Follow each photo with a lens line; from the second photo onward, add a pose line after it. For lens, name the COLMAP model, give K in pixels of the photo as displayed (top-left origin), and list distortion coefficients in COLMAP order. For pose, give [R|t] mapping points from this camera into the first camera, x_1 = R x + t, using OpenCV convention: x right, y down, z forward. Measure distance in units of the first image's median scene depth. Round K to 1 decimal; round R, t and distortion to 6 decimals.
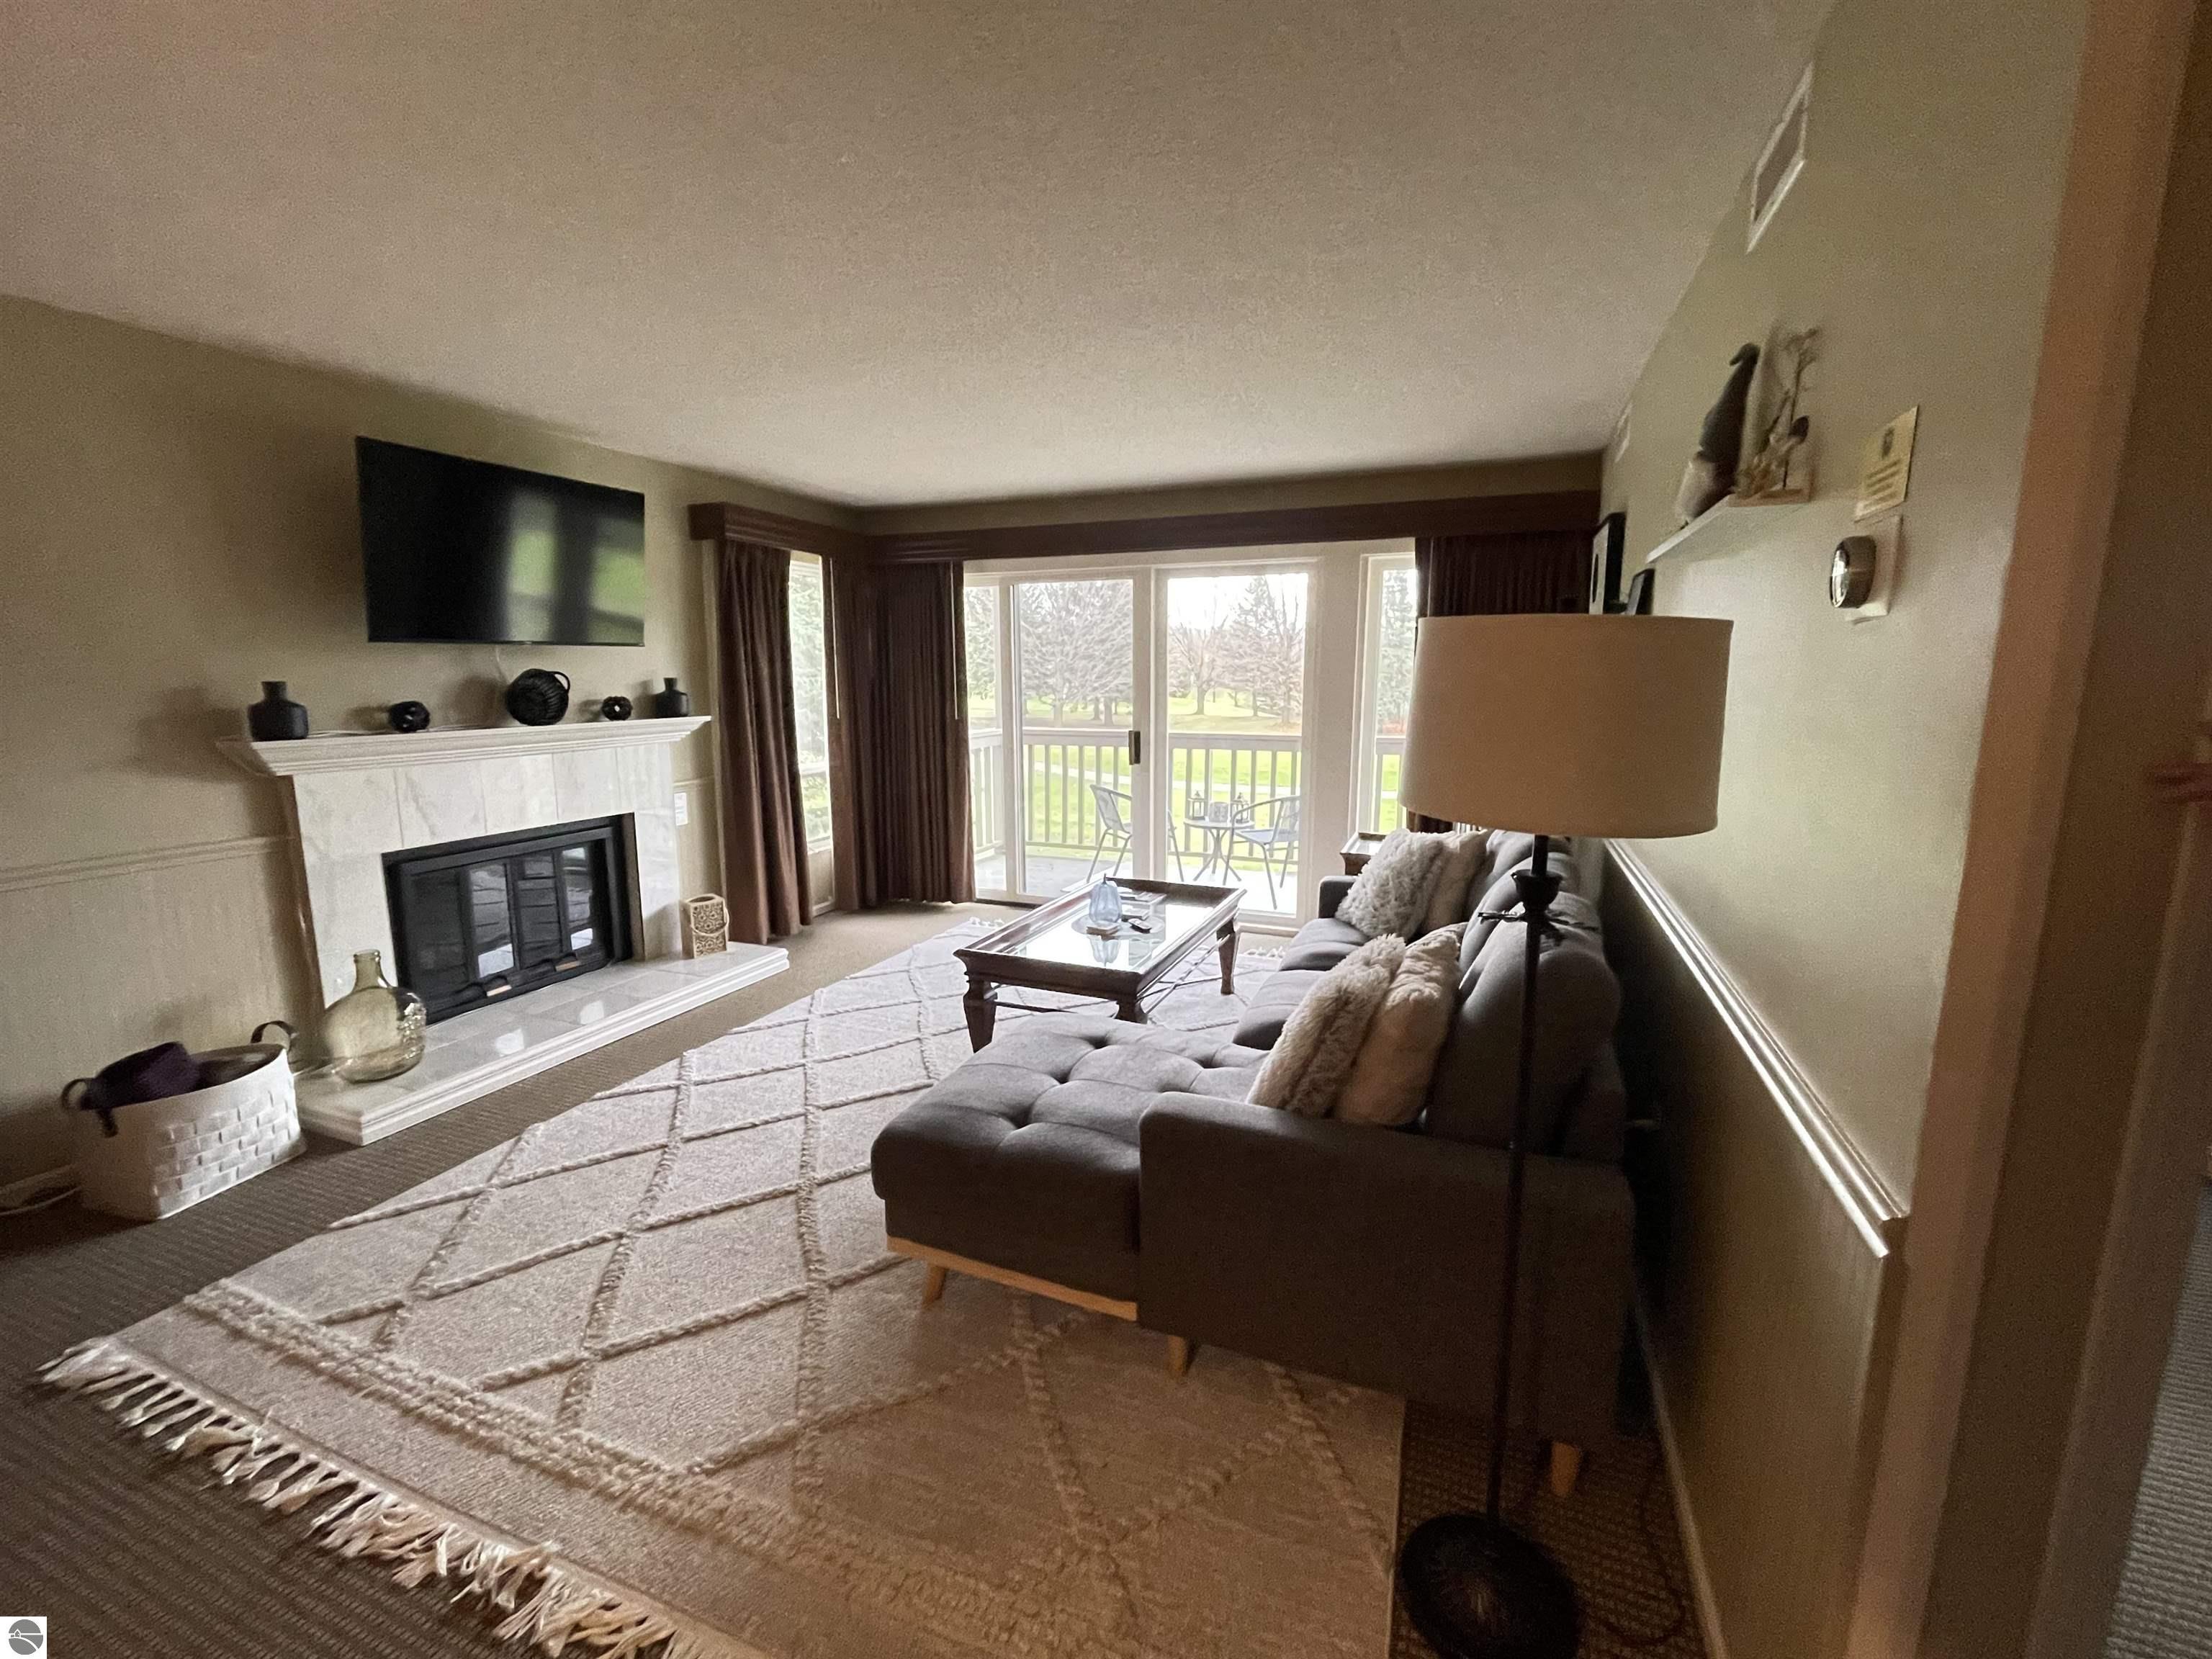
lens RADIAL K [[906.1, 0, 1104.7], [0, 906.1, 817.5], [0, 0, 1]] dist [-0.003806, -0.000011]
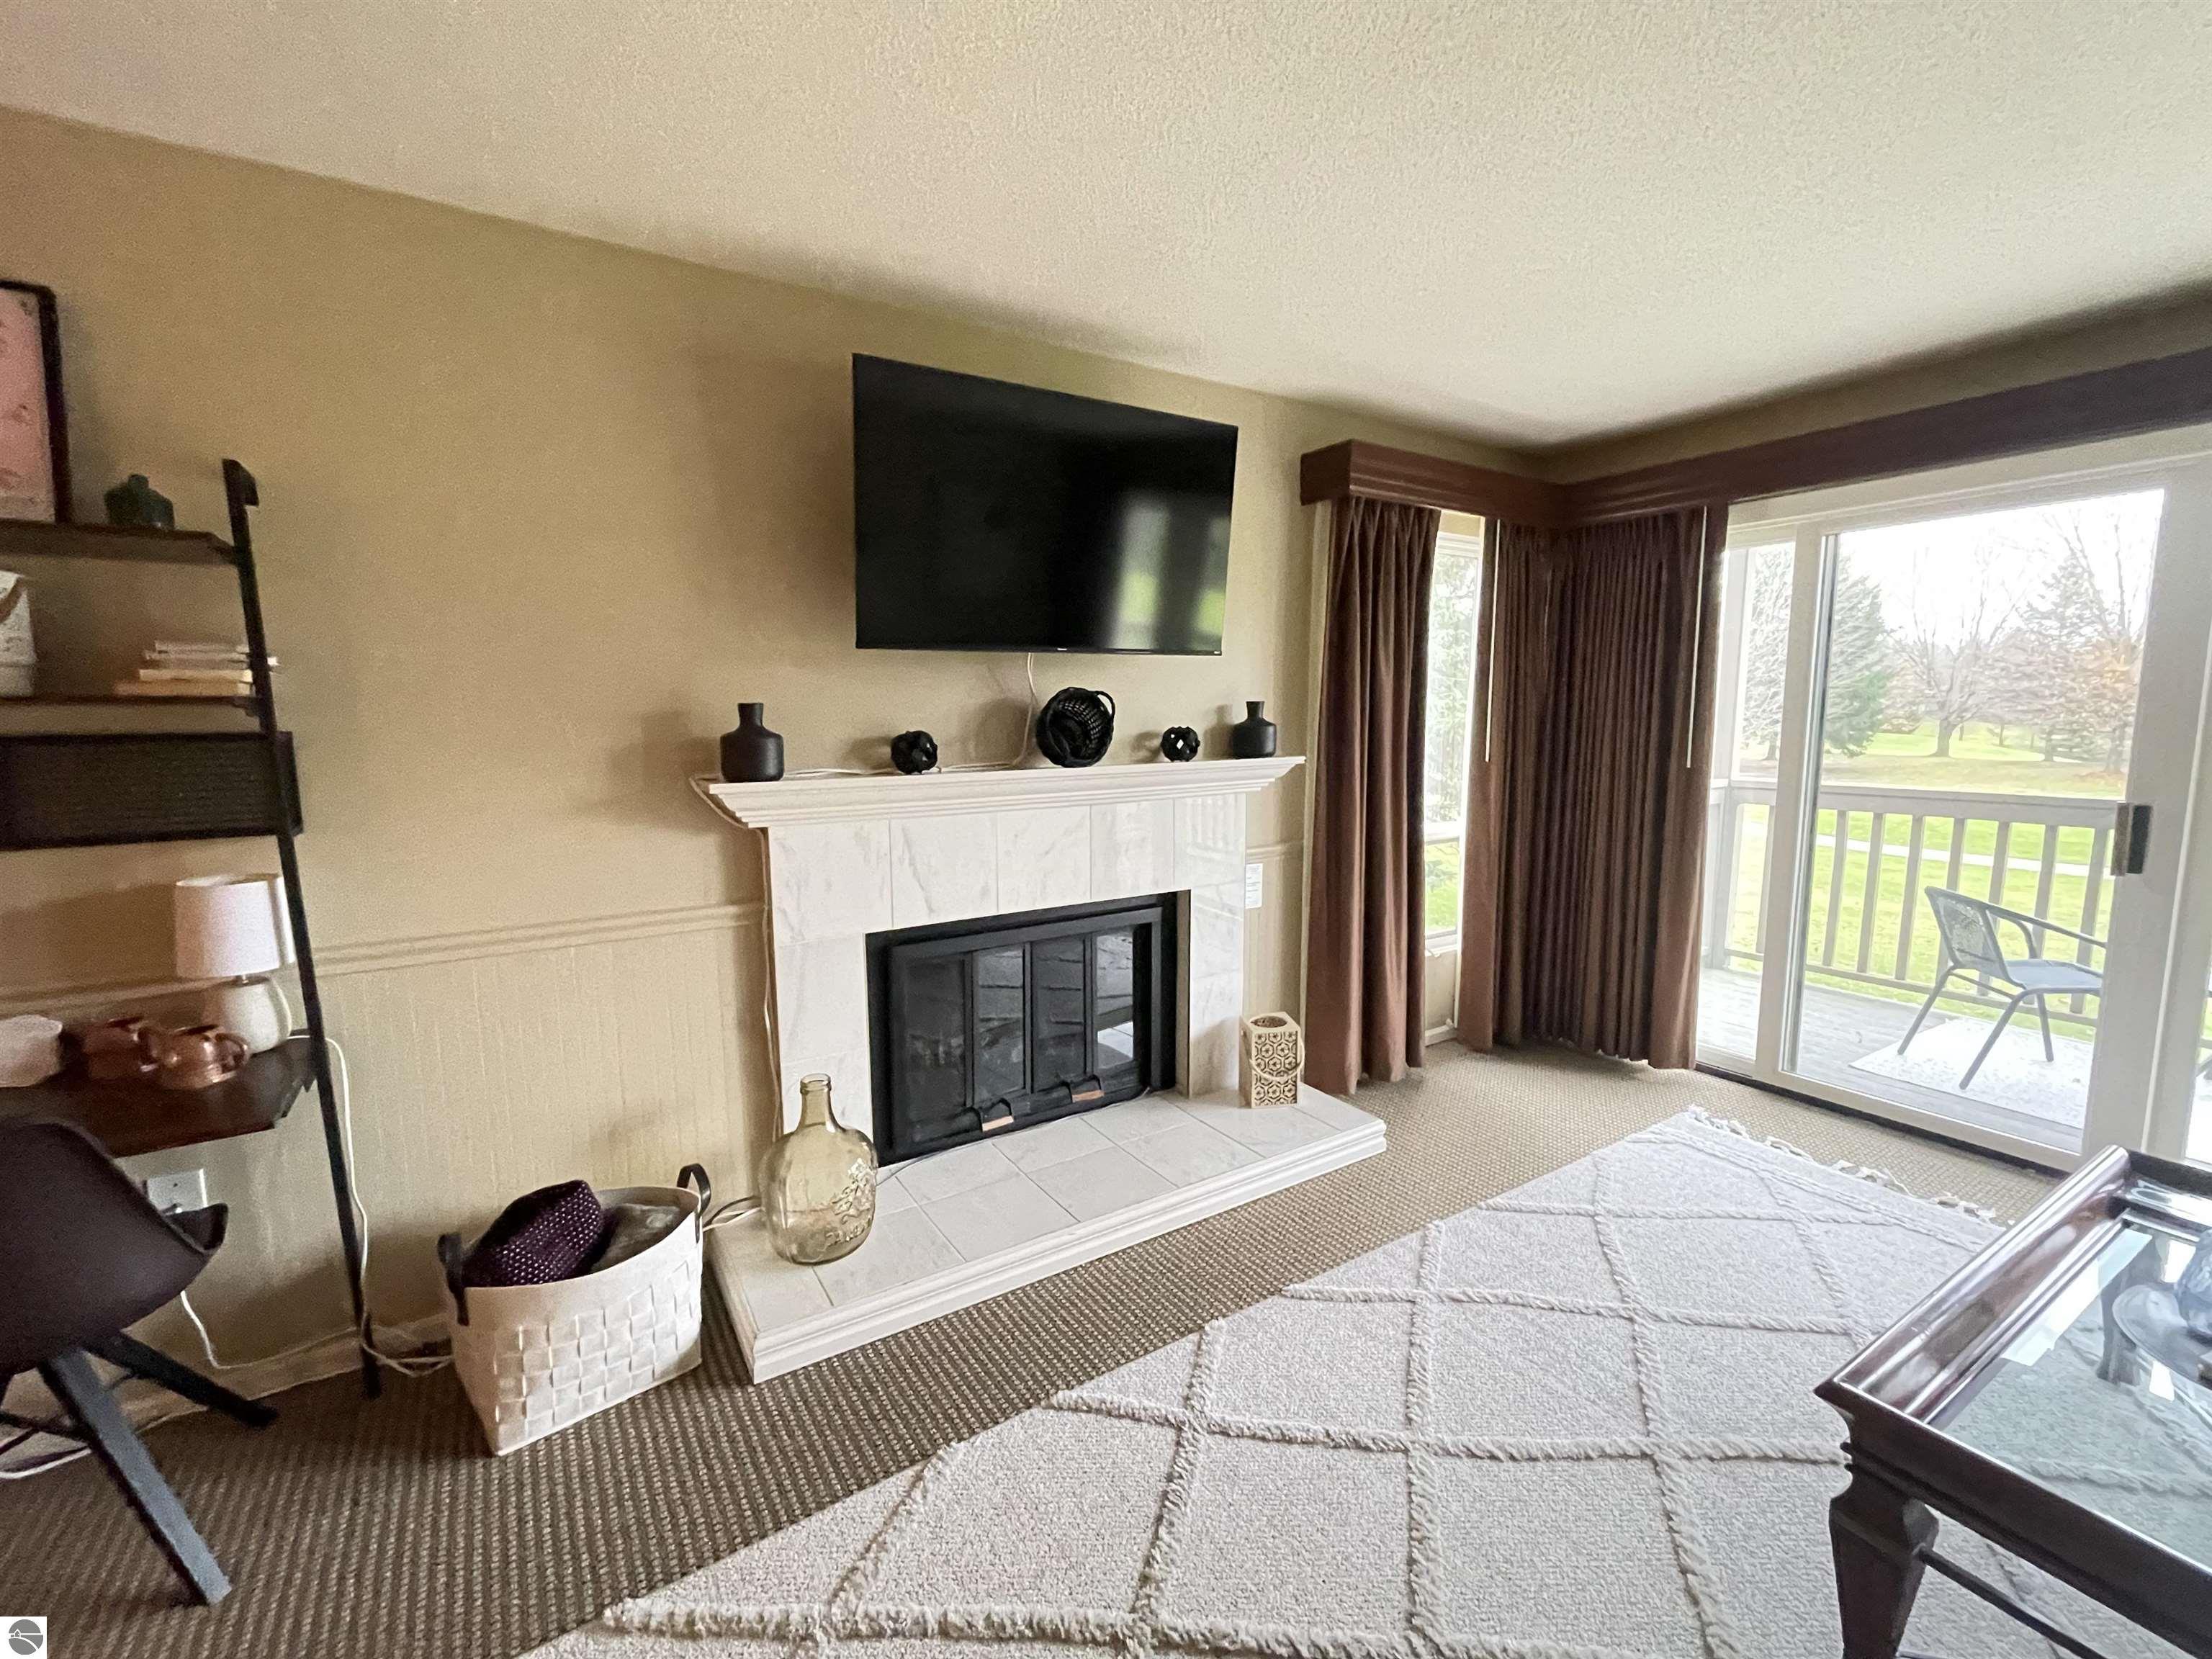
lens RADIAL K [[906.1, 0, 1104.7], [0, 906.1, 817.5], [0, 0, 1]] dist [-0.003806, -0.000011]
pose [[0.799891, 0.067300, -0.596360, -0.166288], [-0.087530, 0.996149, -0.004986, -0.056660], [0.593728, 0.056188, 0.802701, 0.416207]]
